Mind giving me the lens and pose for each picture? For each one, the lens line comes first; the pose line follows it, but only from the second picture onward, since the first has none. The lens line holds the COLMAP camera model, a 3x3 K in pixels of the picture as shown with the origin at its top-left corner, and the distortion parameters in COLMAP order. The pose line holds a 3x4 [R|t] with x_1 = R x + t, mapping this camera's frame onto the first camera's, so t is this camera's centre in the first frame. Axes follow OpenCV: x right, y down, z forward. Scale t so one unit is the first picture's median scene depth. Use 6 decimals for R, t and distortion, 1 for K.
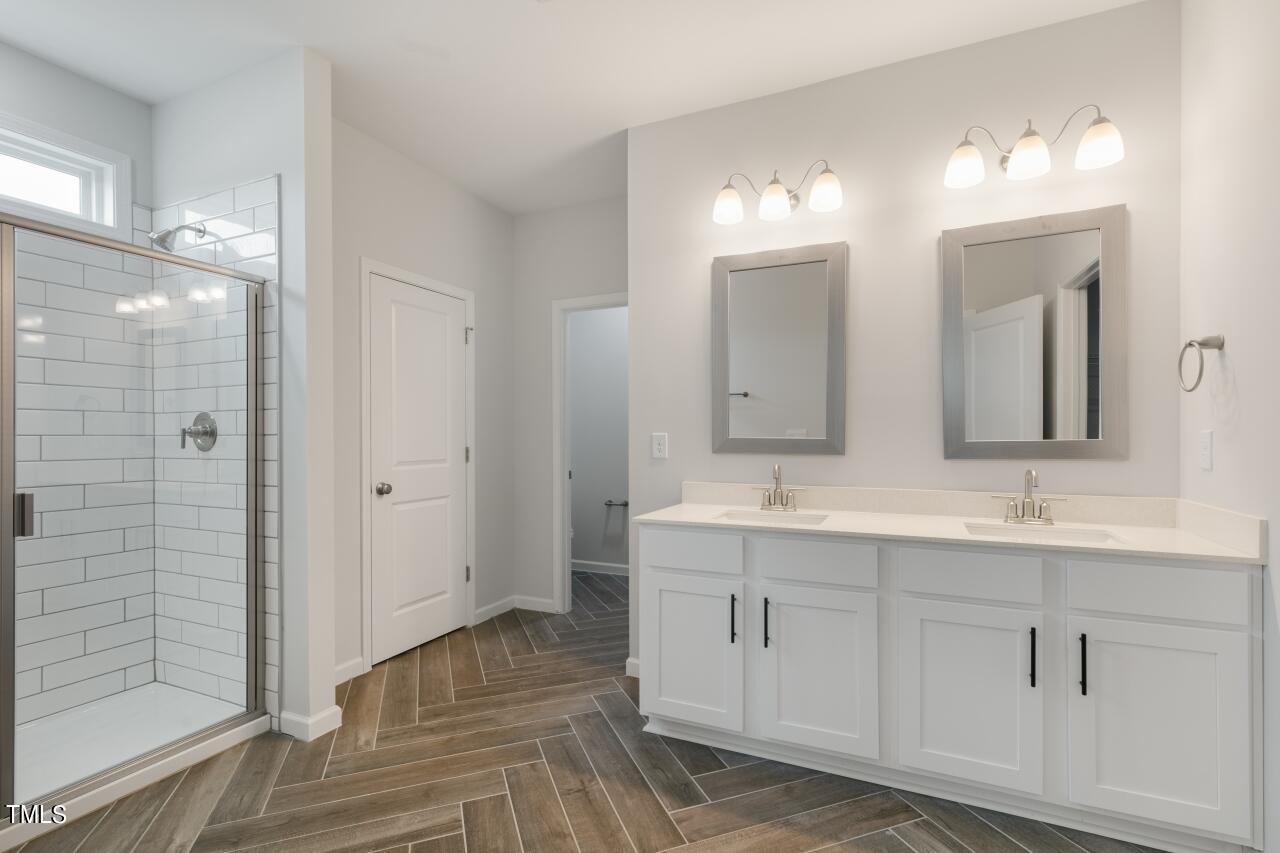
lens RADIAL K [[586.5, 0, 644.2], [0, 586.5, 428.5], [0, 0, 1]] dist [-0.001436, -0.000014]
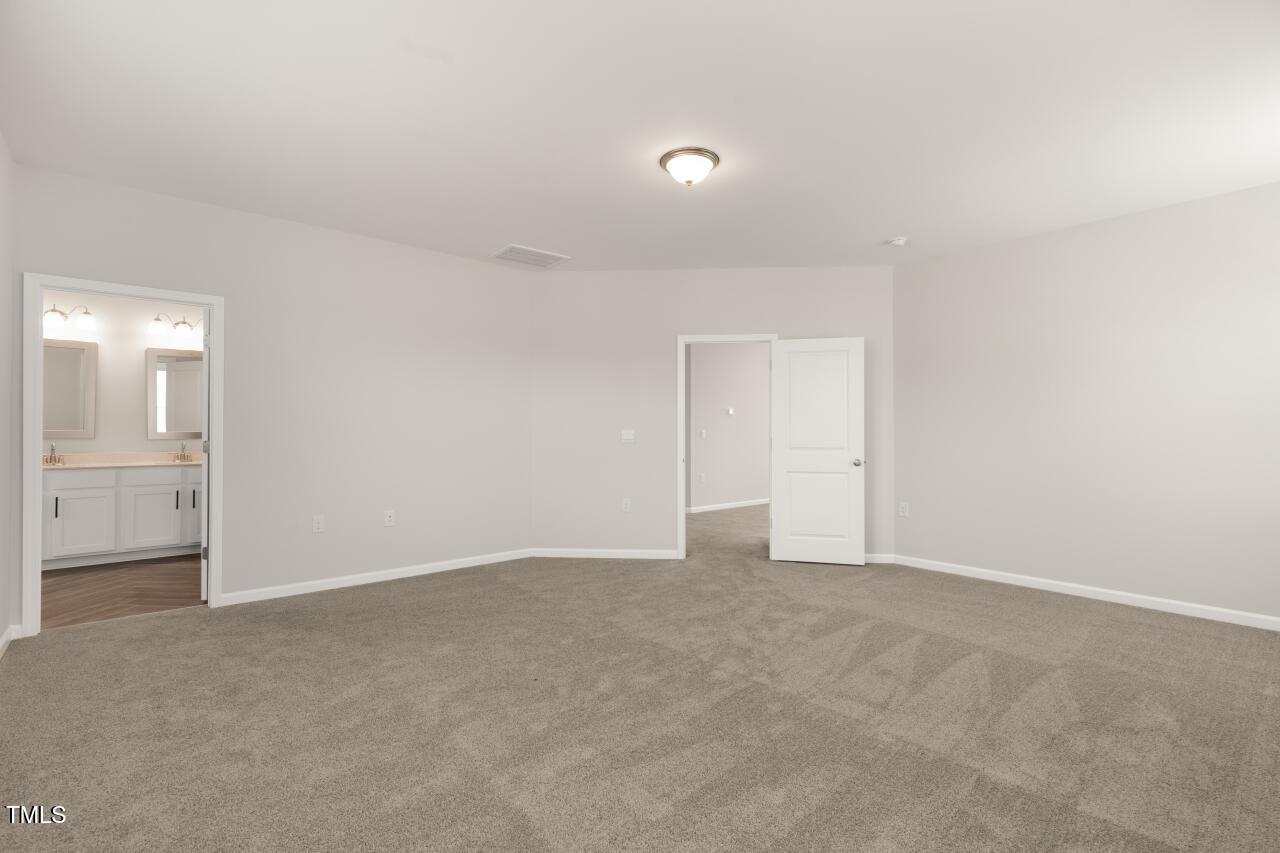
lens RADIAL K [[586.5, 0, 644.2], [0, 586.5, 428.5], [0, 0, 1]] dist [-0.001436, -0.000014]
pose [[0.413524, 0.008495, 0.910454, -0.948694], [-0.006925, 0.999957, -0.006185, 0.008117], [-0.910467, -0.003747, 0.413565, -2.099382]]
